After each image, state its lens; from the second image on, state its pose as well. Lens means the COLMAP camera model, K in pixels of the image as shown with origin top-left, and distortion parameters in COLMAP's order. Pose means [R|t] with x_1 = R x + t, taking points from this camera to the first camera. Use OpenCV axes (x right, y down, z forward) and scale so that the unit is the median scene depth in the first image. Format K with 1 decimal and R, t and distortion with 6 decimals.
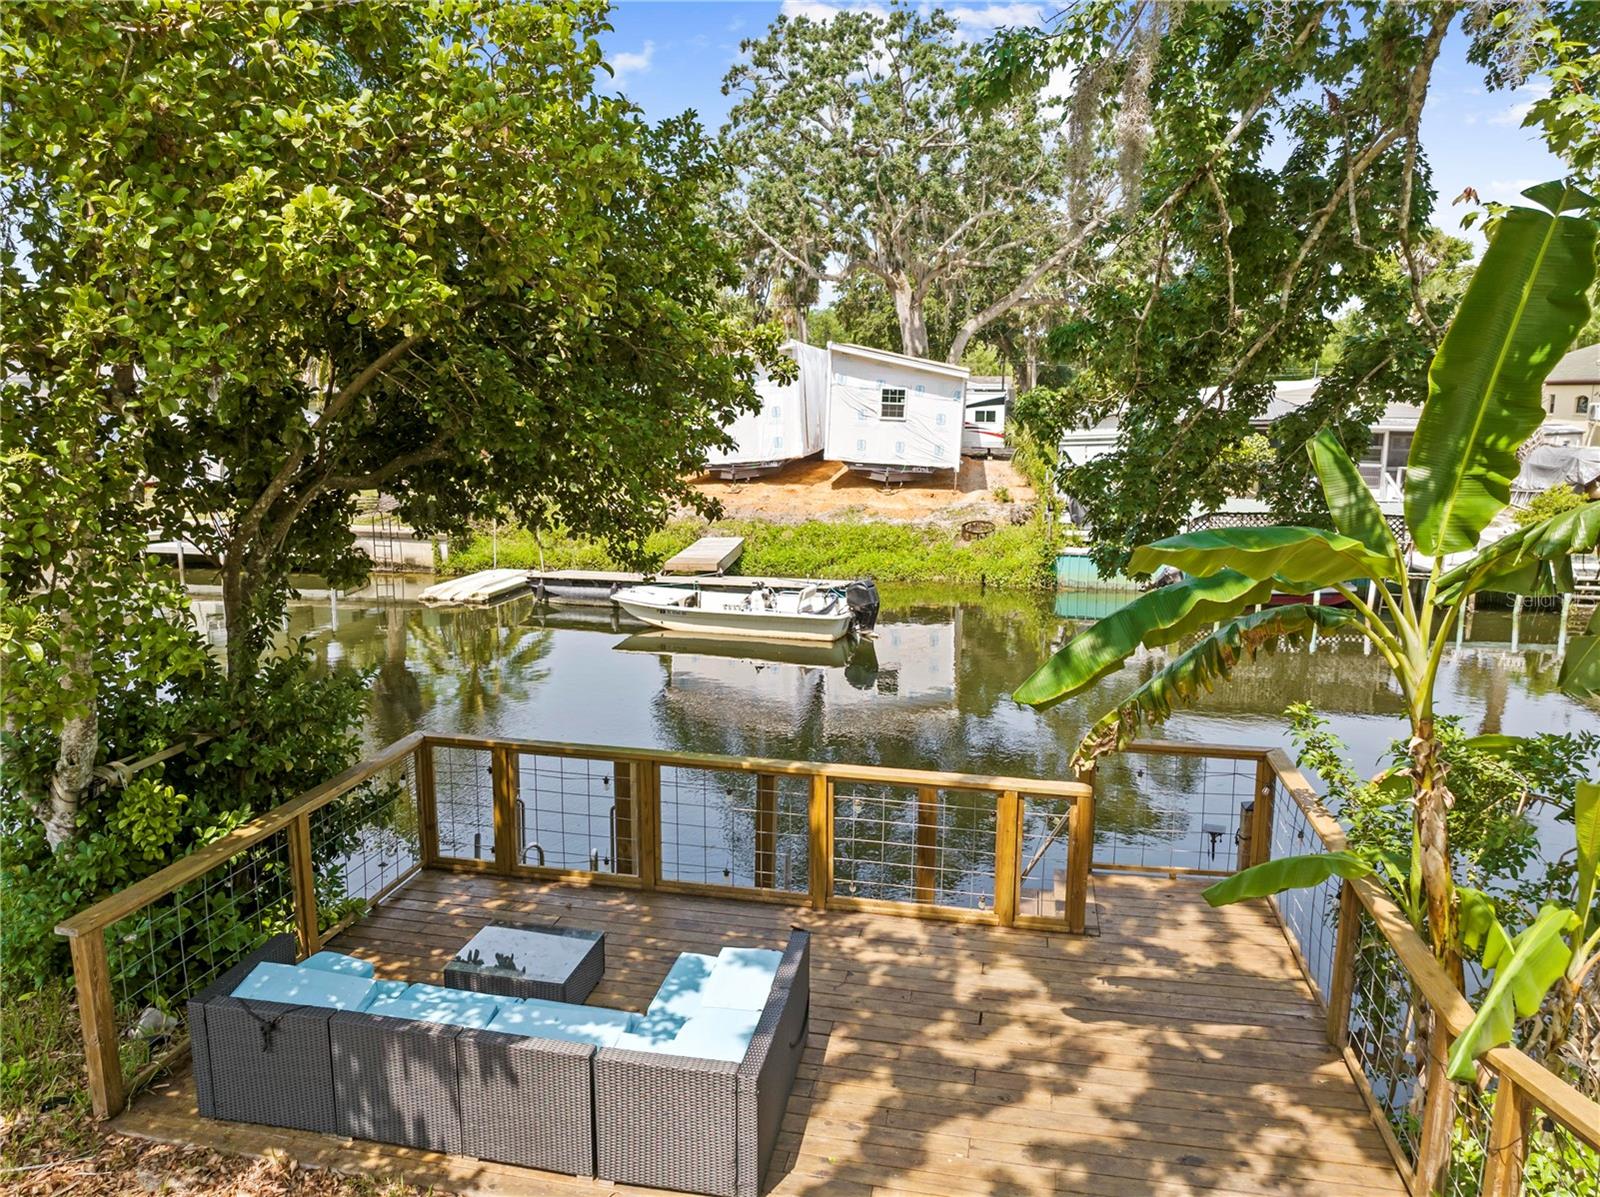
lens RADIAL K [[1122.2, 0, 800.0], [0, 1122.2, 598.5], [0, 0, 1]] dist [-0.042019, 0.007917]
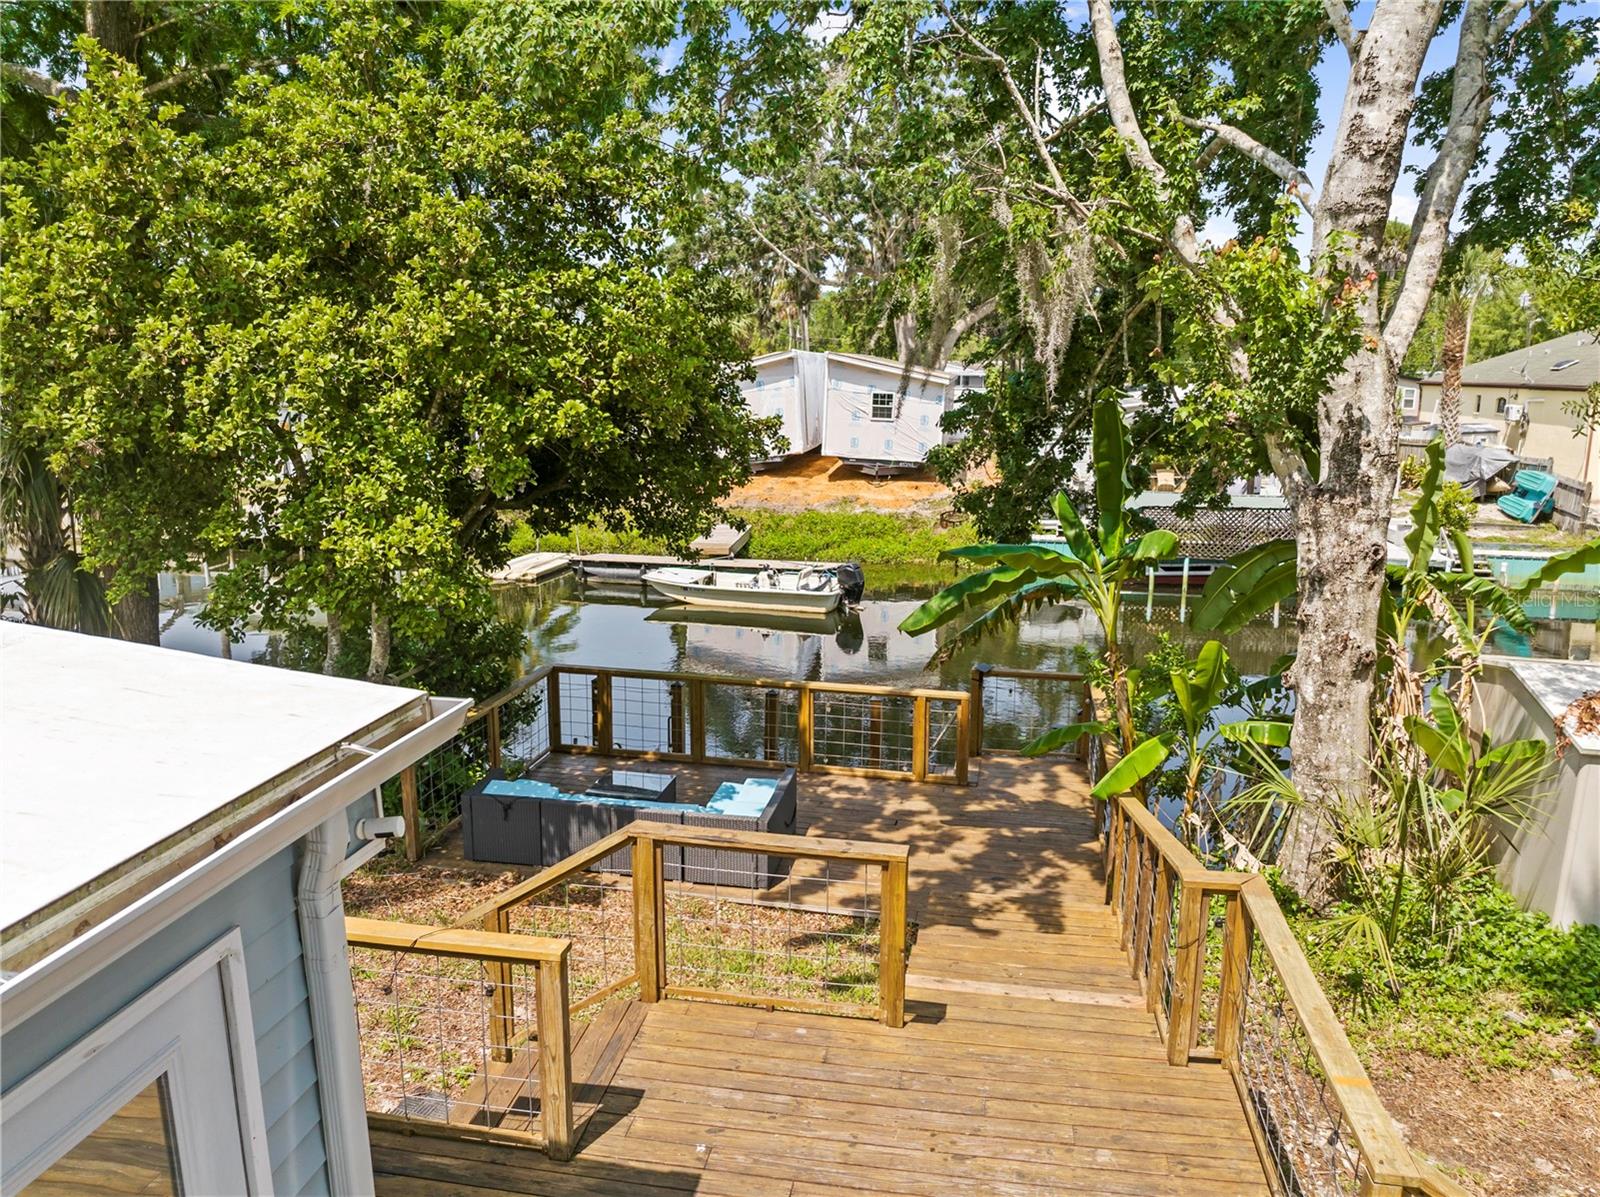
lens RADIAL K [[1122.2, 0, 800.0], [0, 1122.2, 598.5], [0, 0, 1]] dist [-0.042019, 0.007917]
pose [[0.999993, 0.000258, -0.003747, 0.005913], [-0.000190, 0.999832, 0.018355, -0.000110], [0.003751, -0.018354, 0.999825, -0.204109]]
